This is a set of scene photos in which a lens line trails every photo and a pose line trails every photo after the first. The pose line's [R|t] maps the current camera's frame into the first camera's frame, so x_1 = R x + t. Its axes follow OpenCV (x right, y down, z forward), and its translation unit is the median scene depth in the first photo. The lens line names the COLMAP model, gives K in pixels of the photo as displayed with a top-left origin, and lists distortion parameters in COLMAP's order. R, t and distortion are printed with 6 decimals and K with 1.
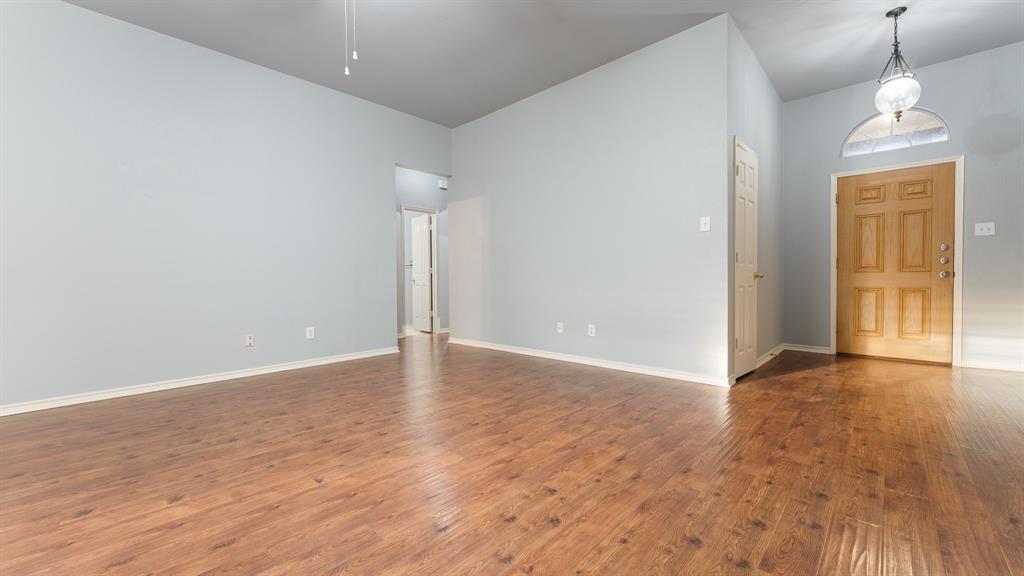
lens RADIAL K [[404.2, 0, 510.4], [0, 404.2, 291.1], [0, 0, 1]] dist [-0.007591, 0.000077]
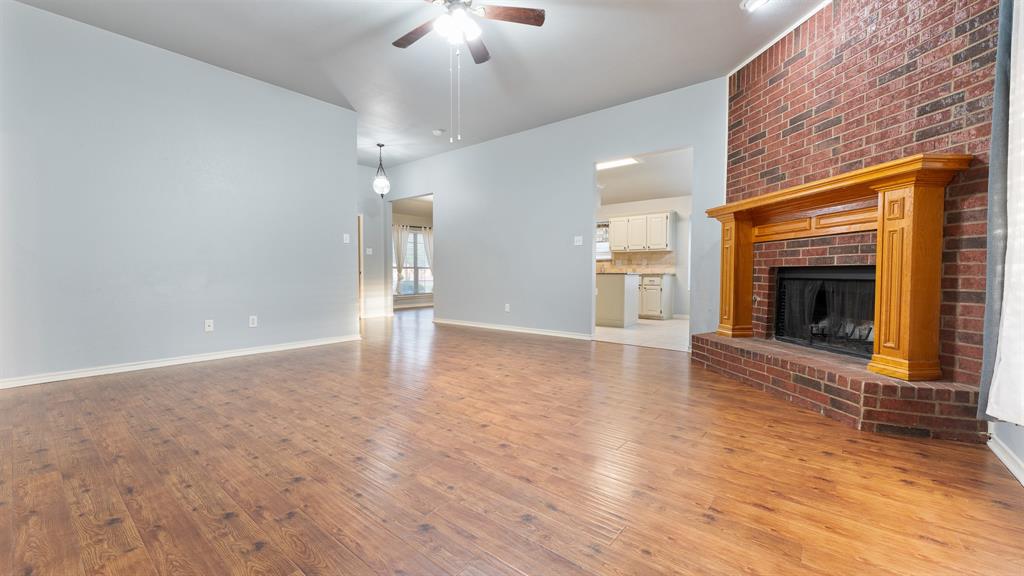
lens RADIAL K [[404.2, 0, 510.6], [0, 404.2, 285.9], [0, 0, 1]] dist [-0.007591, 0.000077]
pose [[-0.078397, -0.019840, 0.996725, -1.531059], [0.027468, 0.999379, 0.022053, -0.001796], [-0.996544, 0.029107, -0.077803, 0.682515]]
